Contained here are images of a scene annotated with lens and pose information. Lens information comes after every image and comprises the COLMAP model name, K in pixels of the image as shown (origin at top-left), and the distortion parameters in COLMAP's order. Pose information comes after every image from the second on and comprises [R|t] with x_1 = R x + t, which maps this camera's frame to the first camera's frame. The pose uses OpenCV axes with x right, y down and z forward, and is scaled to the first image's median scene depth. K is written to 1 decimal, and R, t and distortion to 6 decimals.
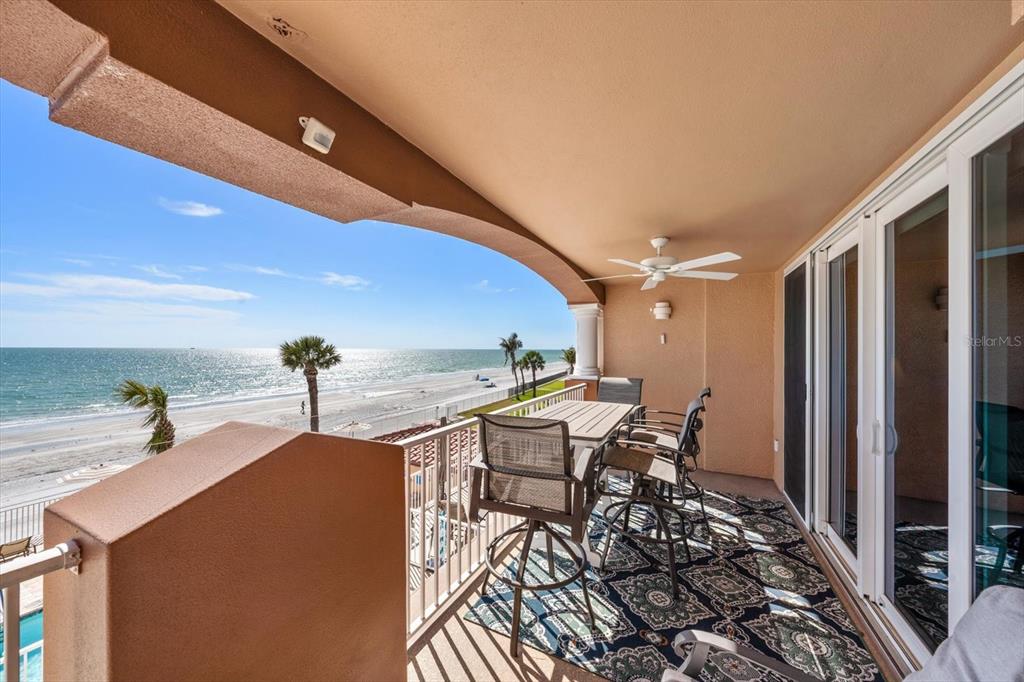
lens RADIAL K [[358.8, 0, 513.4], [0, 358.8, 355.8], [0, 0, 1]] dist [0.000034, -0.000262]
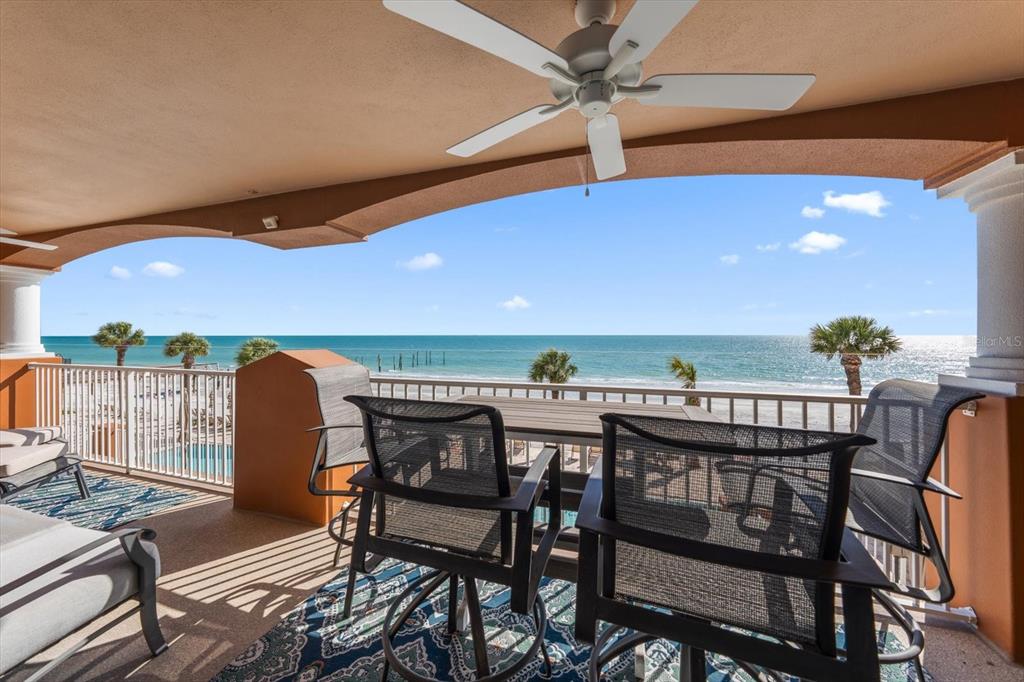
lens RADIAL K [[358.8, 0, 510.3], [0, 358.8, 332.6], [0, 0, 1]] dist [0.000034, -0.000262]
pose [[0.158189, -0.013034, -0.987323, 0.109923], [-0.015659, 0.999754, -0.015707, 0.005537], [0.987285, 0.017945, 0.157946, 0.116529]]
